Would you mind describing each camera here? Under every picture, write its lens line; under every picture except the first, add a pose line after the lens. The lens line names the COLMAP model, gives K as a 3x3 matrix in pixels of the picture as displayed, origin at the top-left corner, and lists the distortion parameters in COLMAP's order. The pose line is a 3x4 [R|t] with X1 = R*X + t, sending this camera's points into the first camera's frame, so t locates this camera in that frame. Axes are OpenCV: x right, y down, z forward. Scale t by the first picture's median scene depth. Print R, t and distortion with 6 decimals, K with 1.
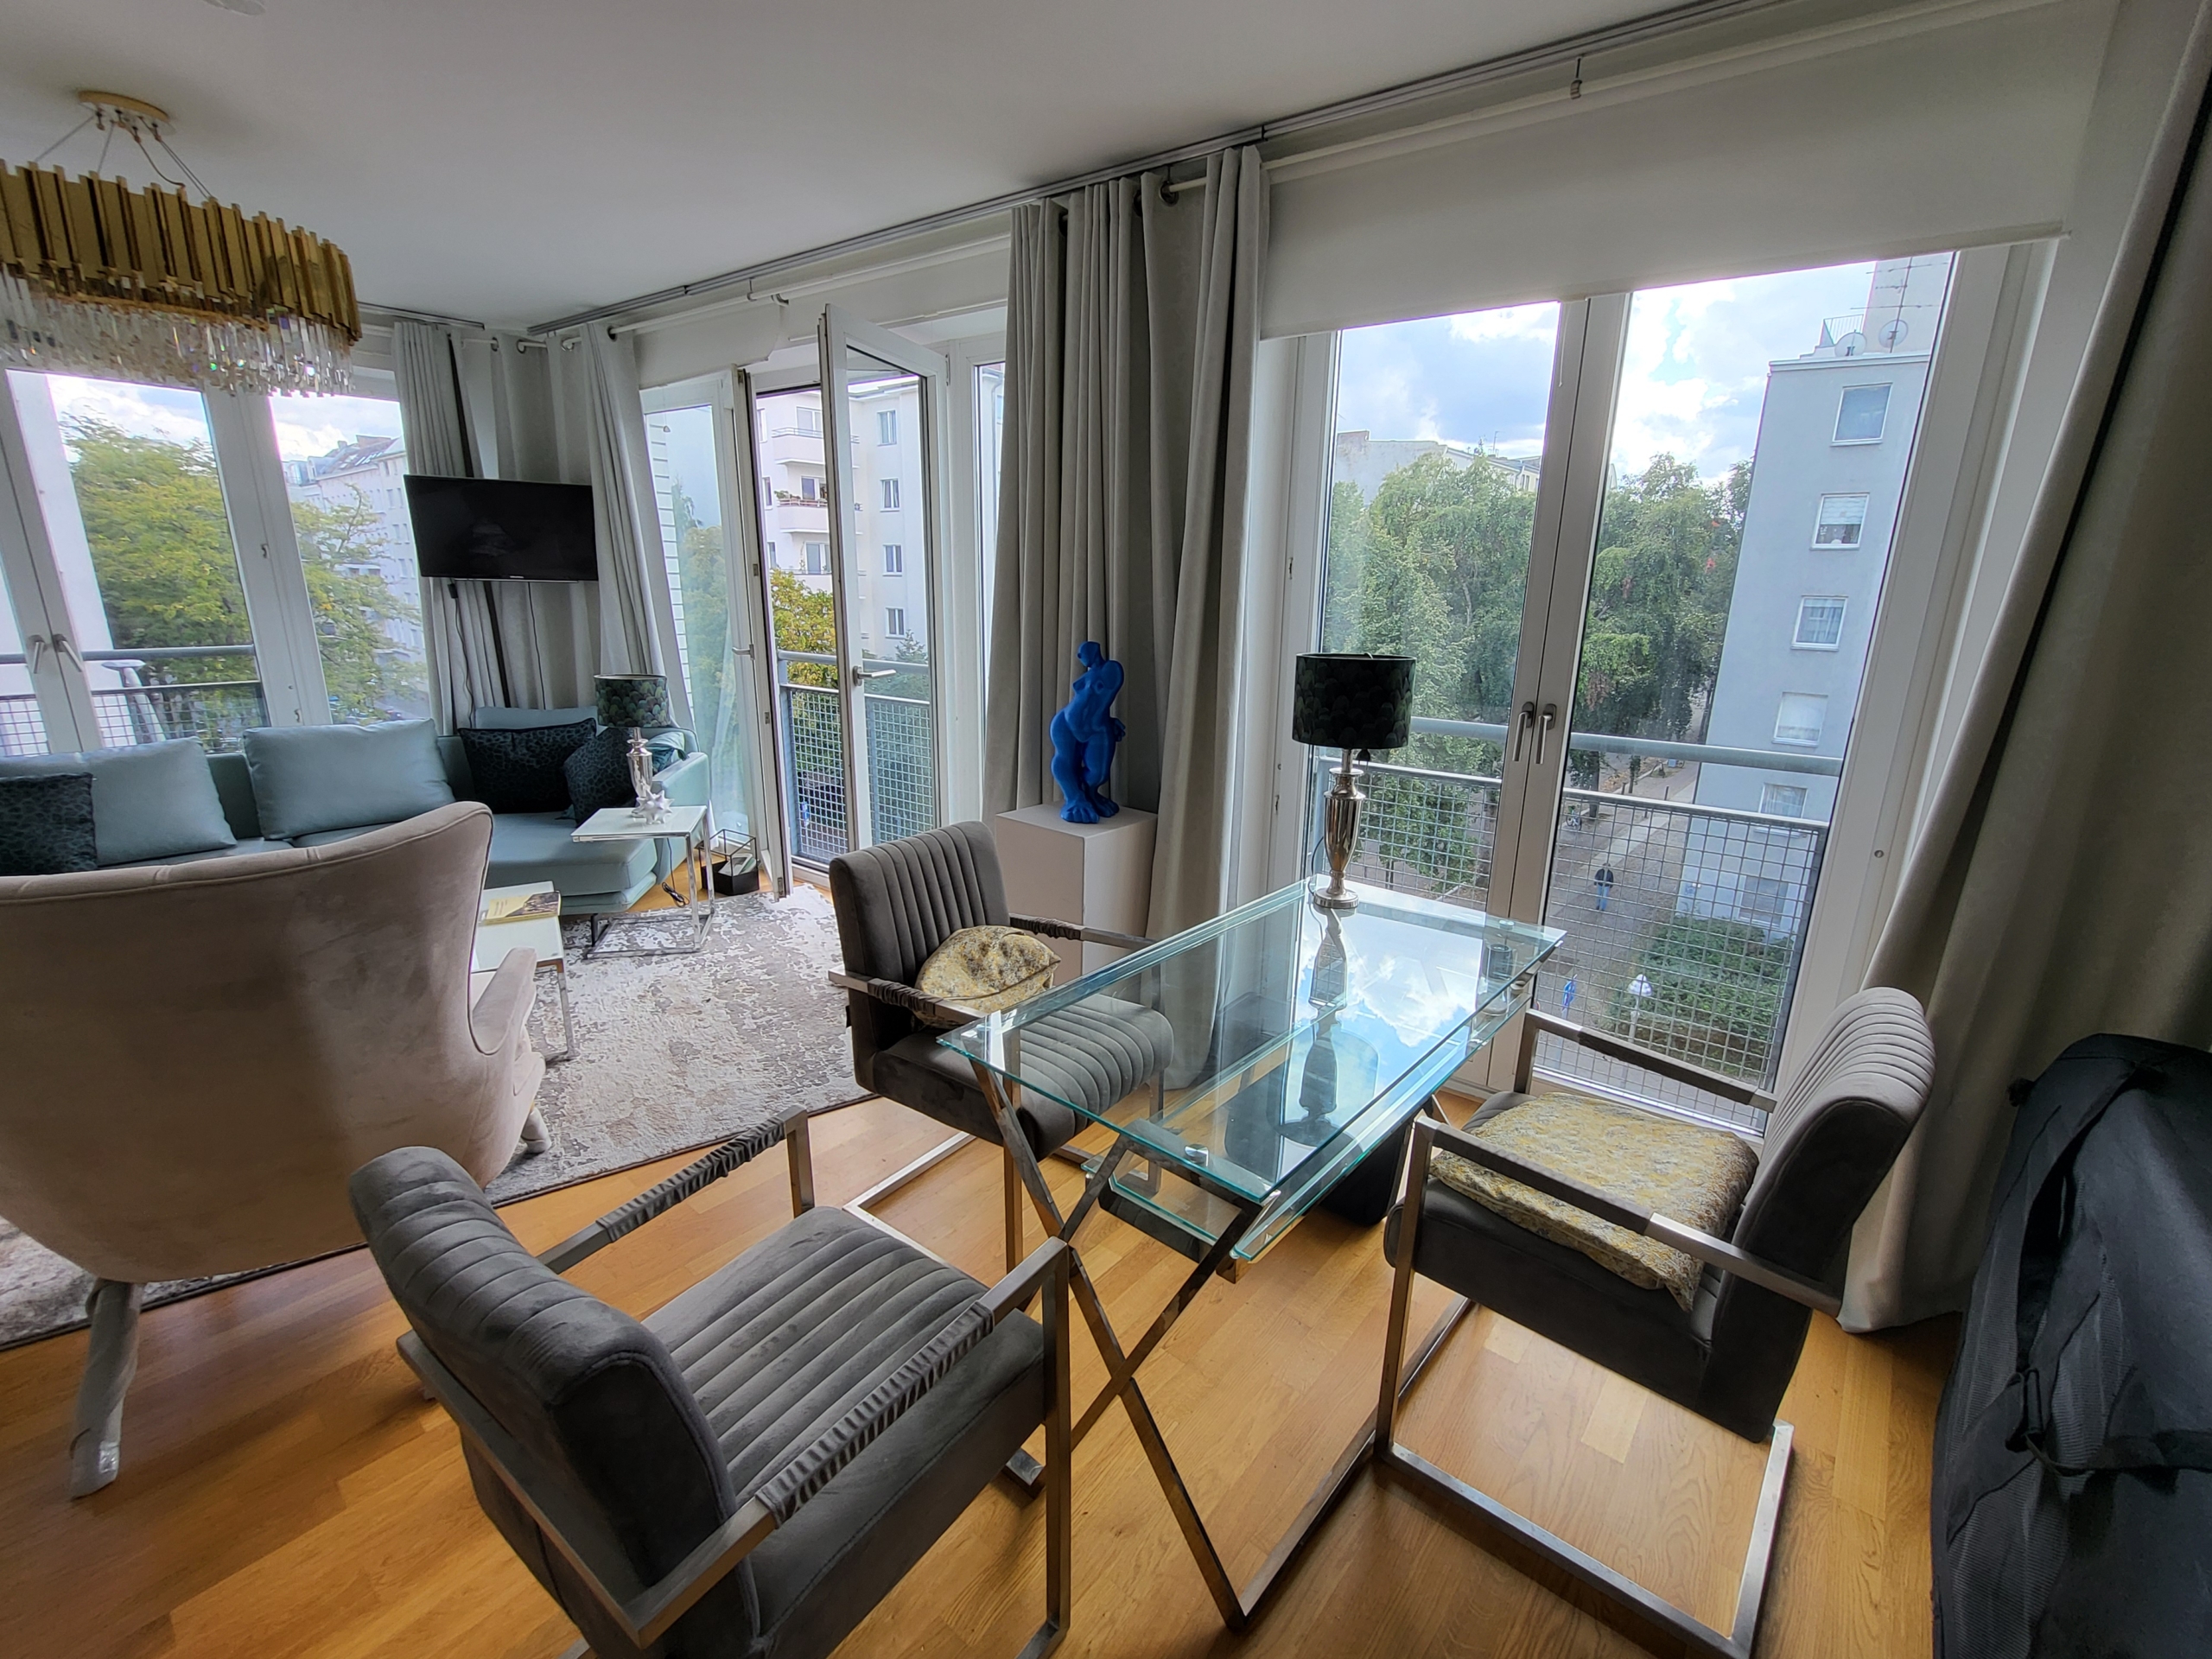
lens RADIAL K [[948.0, 0, 1124.4], [0, 948.0, 828.7], [0, 0, 1]] dist [0.000131, -0.000533]
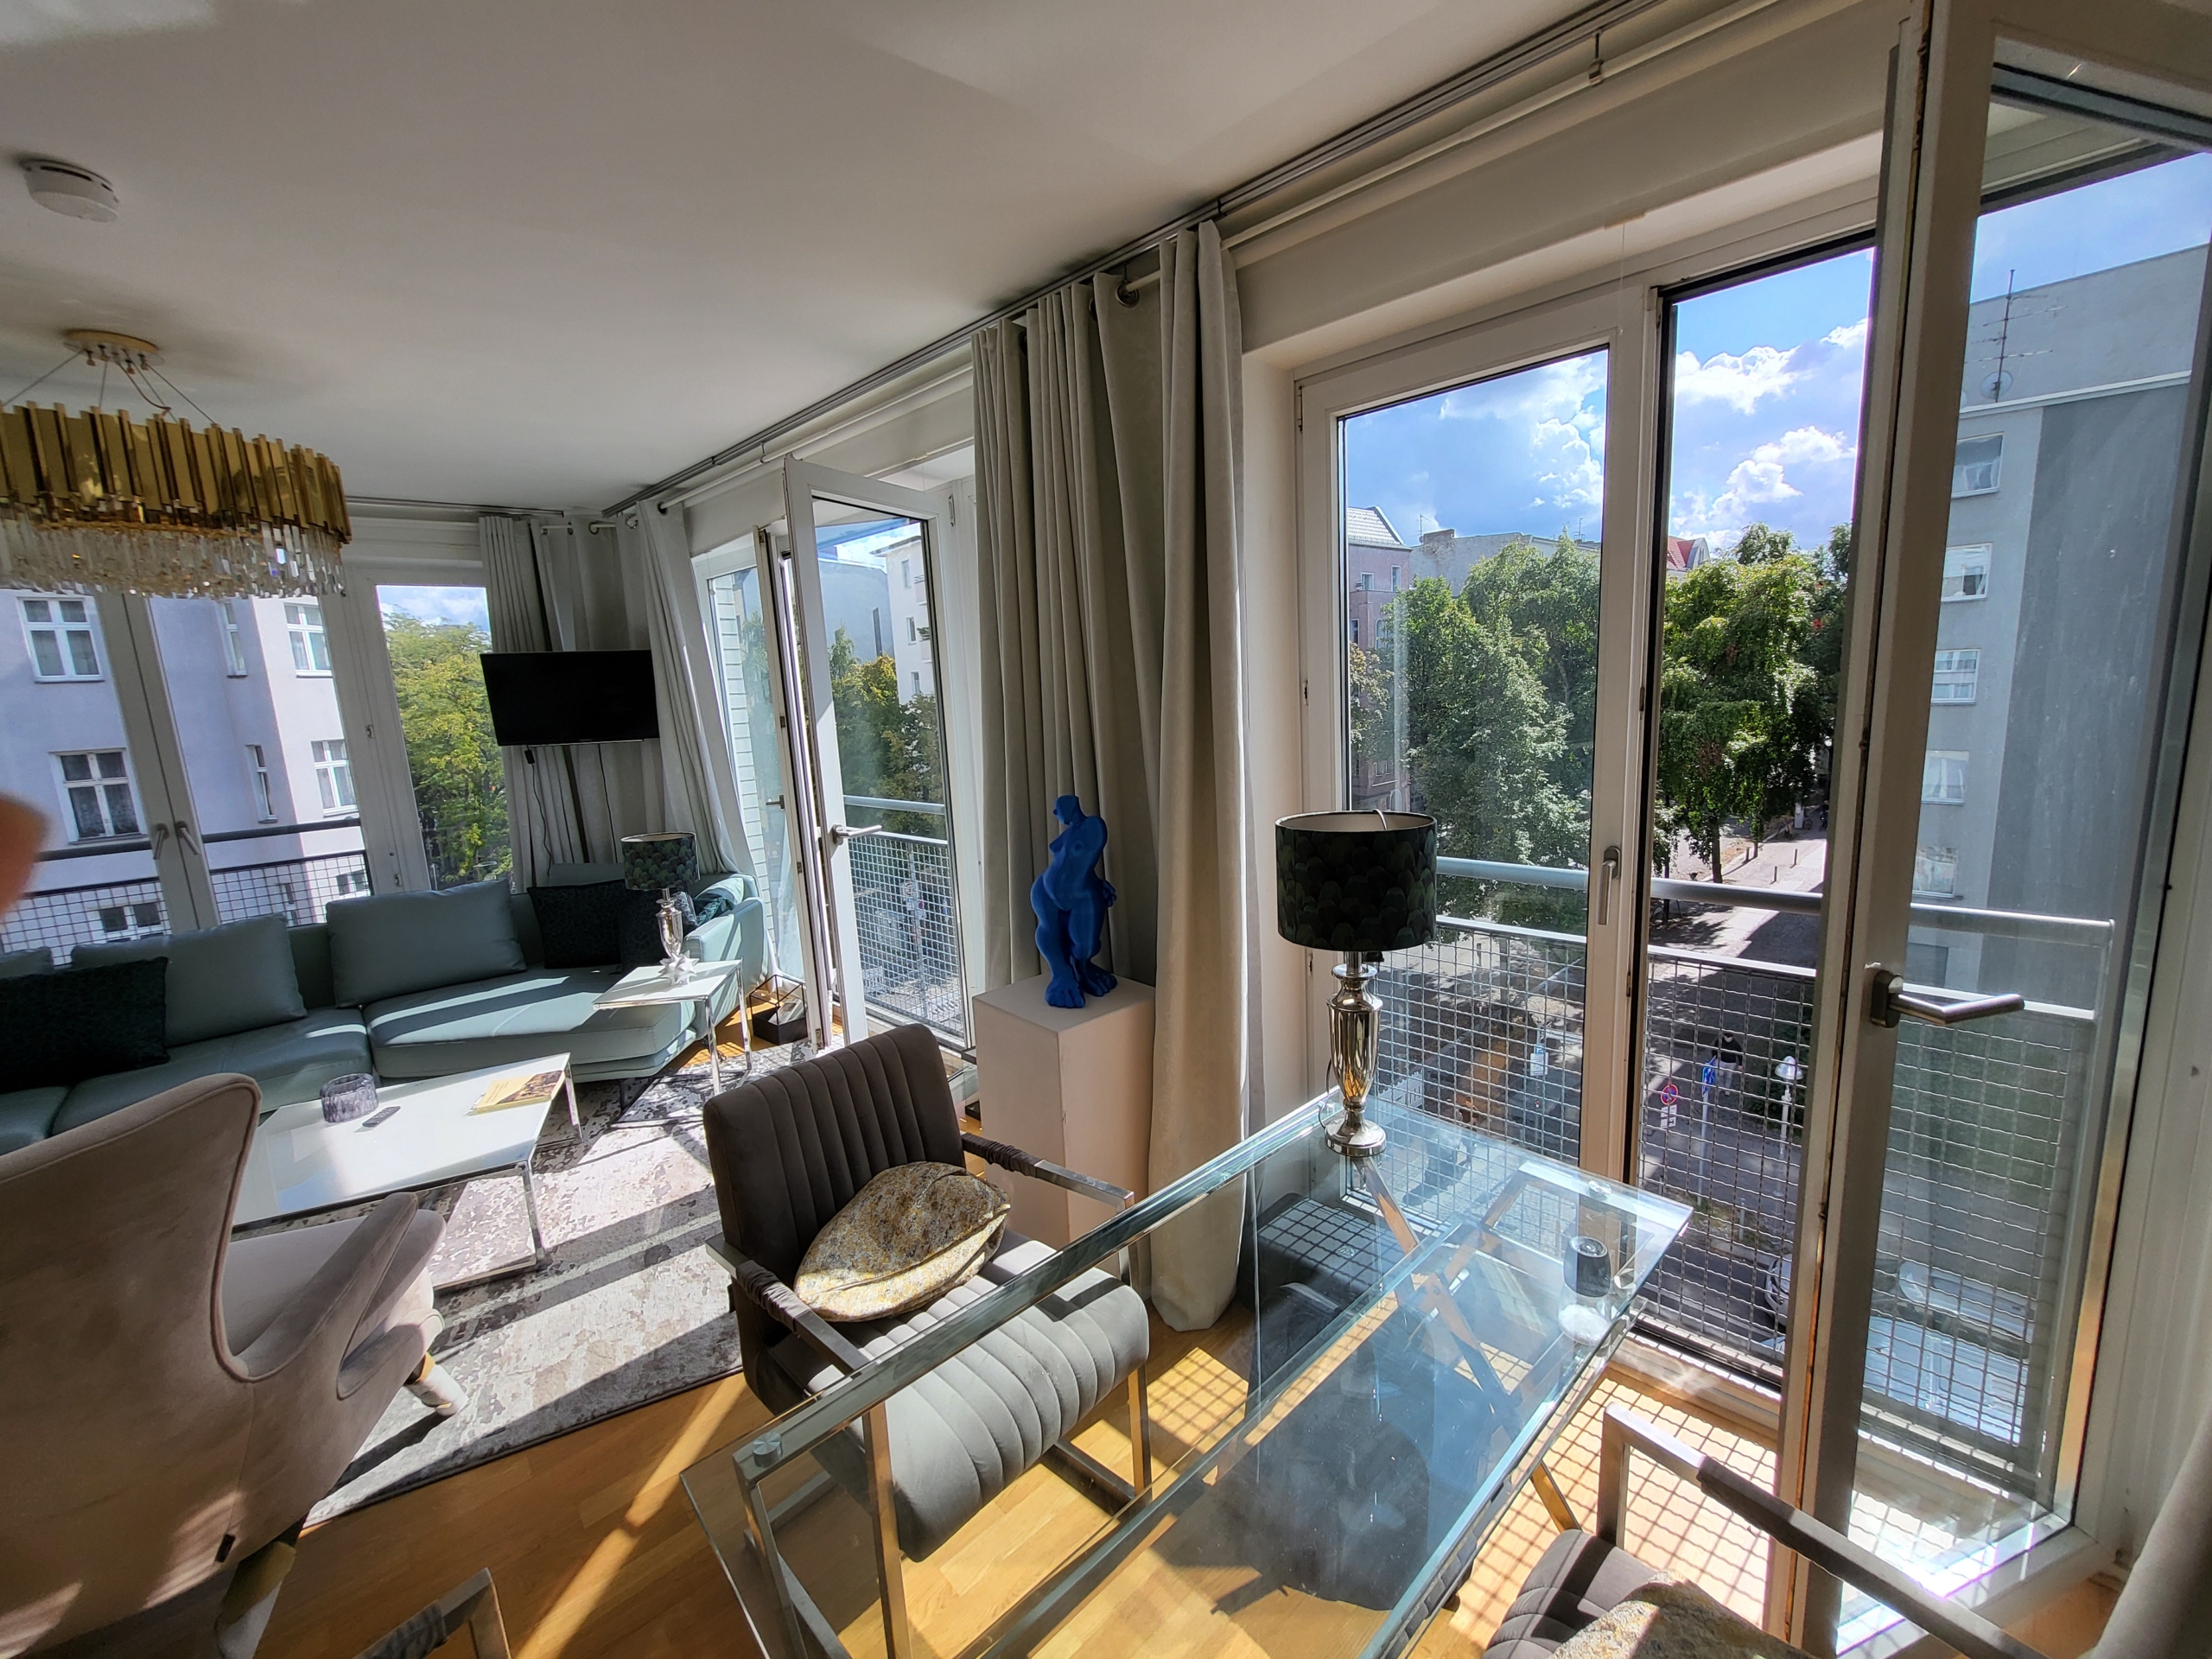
lens RADIAL K [[872.5, 0, 1123.6], [0, 872.5, 828.0], [0, 0, 1]] dist [0.001678, -0.002496]
pose [[0.989866, -0.048095, -0.133610, 0.084482], [0.035389, 0.994762, -0.095902, -0.063340], [0.137522, 0.090201, 0.986383, 0.159430]]
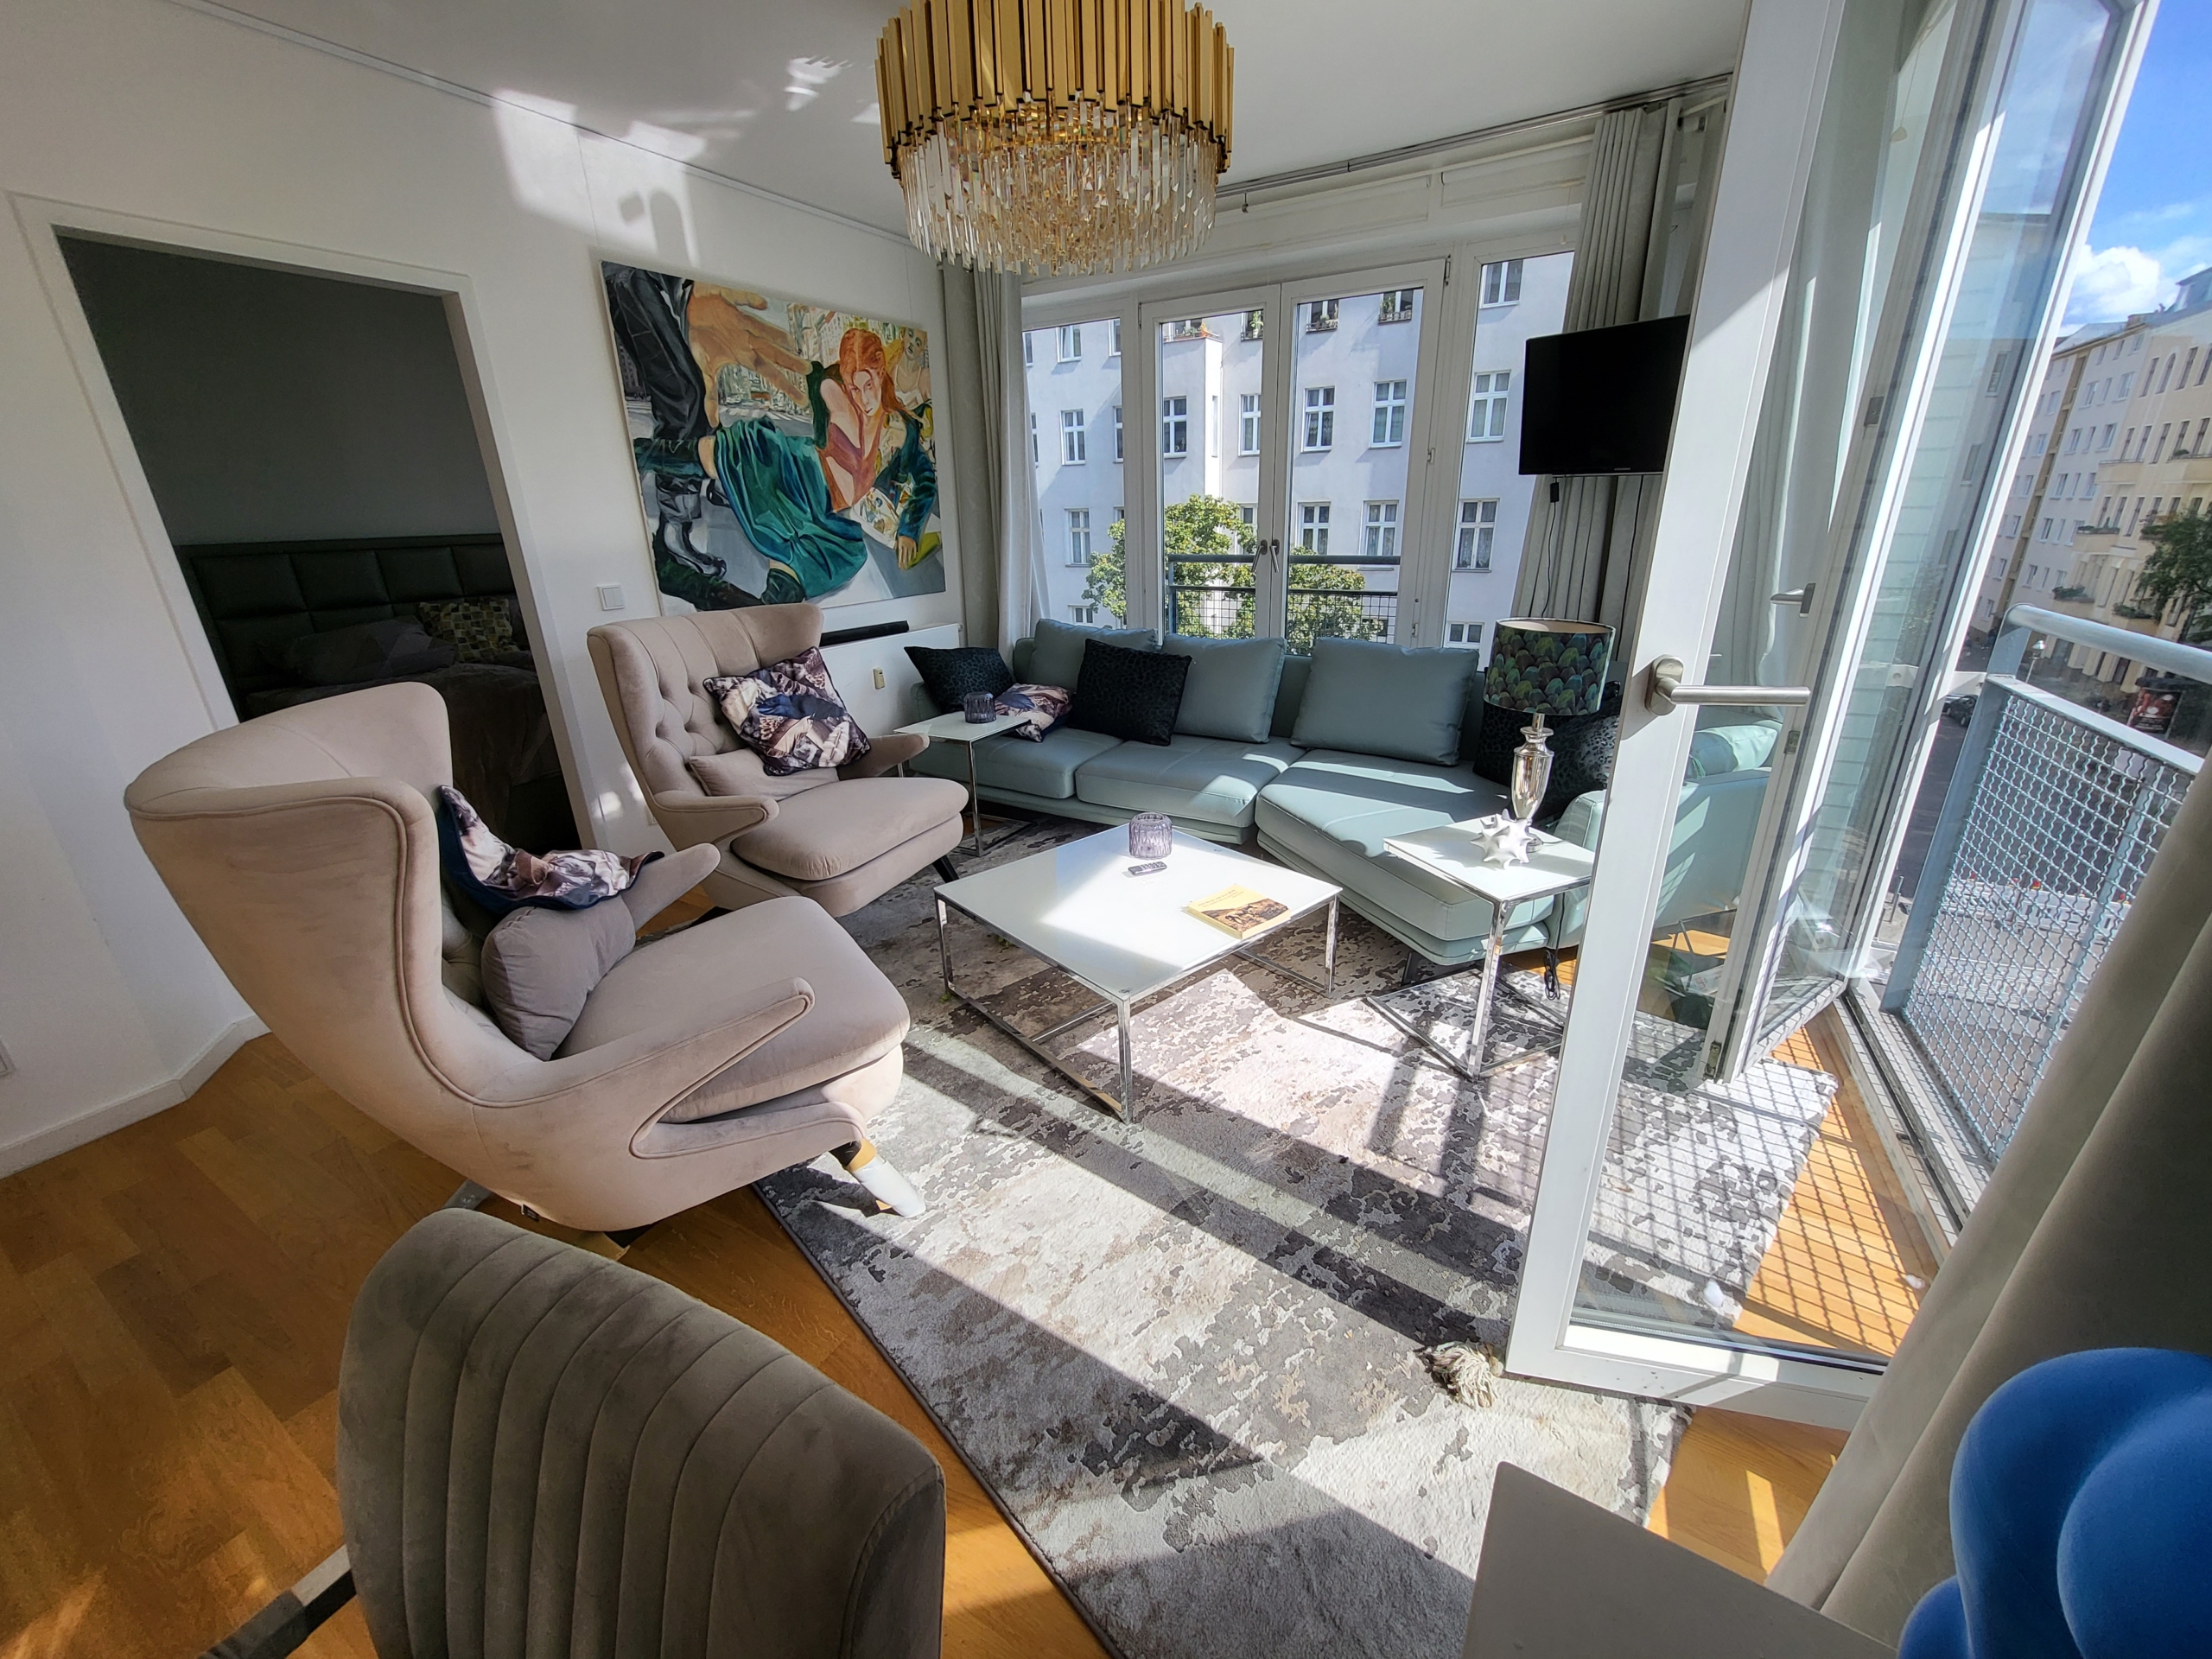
lens RADIAL K [[869.7, 0, 1121.0], [0, 869.7, 832.4], [0, 0, 1]] dist [-0.000187, -0.000199]
pose [[0.164522, 0.326375, -0.930813, -0.007197], [-0.227976, 0.930703, 0.286042, -0.130602], [0.959666, 0.165143, 0.227526, 0.620553]]
